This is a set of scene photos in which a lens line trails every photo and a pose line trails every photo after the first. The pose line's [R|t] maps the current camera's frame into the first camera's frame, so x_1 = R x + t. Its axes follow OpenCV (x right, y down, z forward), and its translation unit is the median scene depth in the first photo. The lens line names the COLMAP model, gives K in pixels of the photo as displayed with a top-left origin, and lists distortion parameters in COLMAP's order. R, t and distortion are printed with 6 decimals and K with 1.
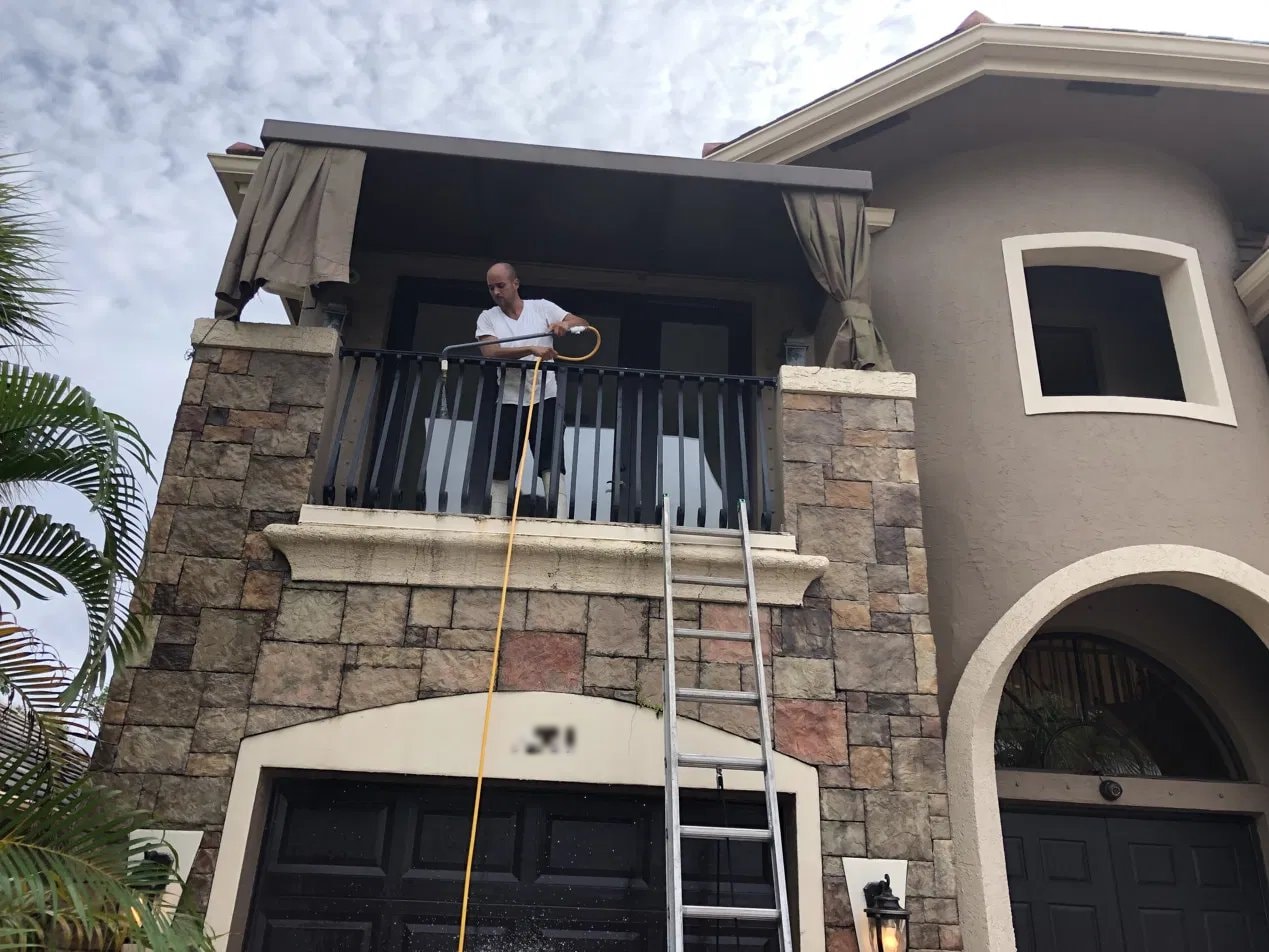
lens RADIAL K [[1061.5, 0, 634.5], [0, 1061.5, 476.0], [0, 0, 1]] dist [0.033966, -0.016111]
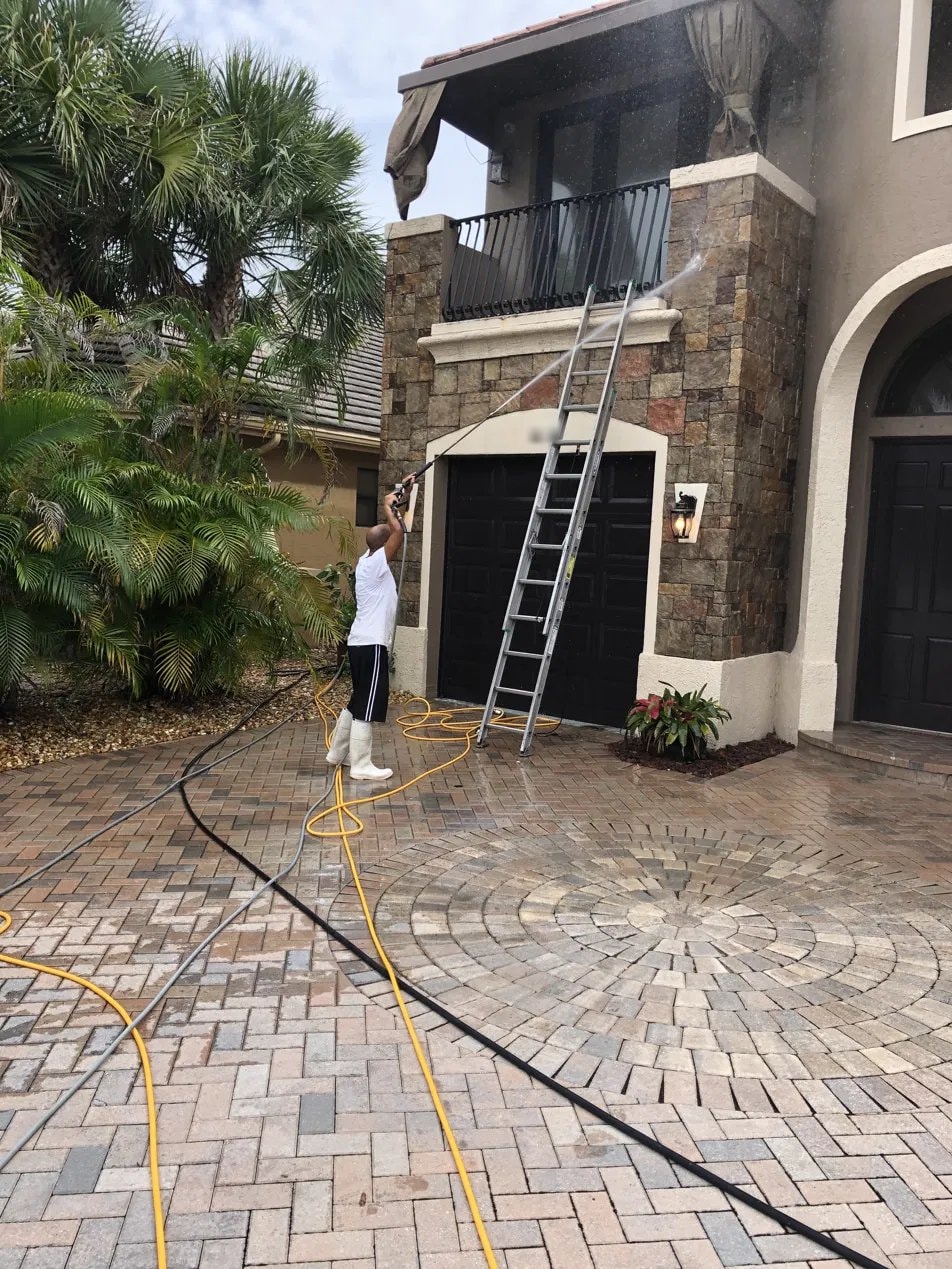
lens RADIAL K [[1061.5, 0, 476.0], [0, 1061.5, 634.5], [0, 0, 1]] dist [0.033966, -0.016111]
pose [[0.745363, 0.052715, -0.664571, 1.097935], [0.258142, 0.896279, 0.360619, -0.149967], [0.614651, -0.440346, 0.654446, -0.495709]]
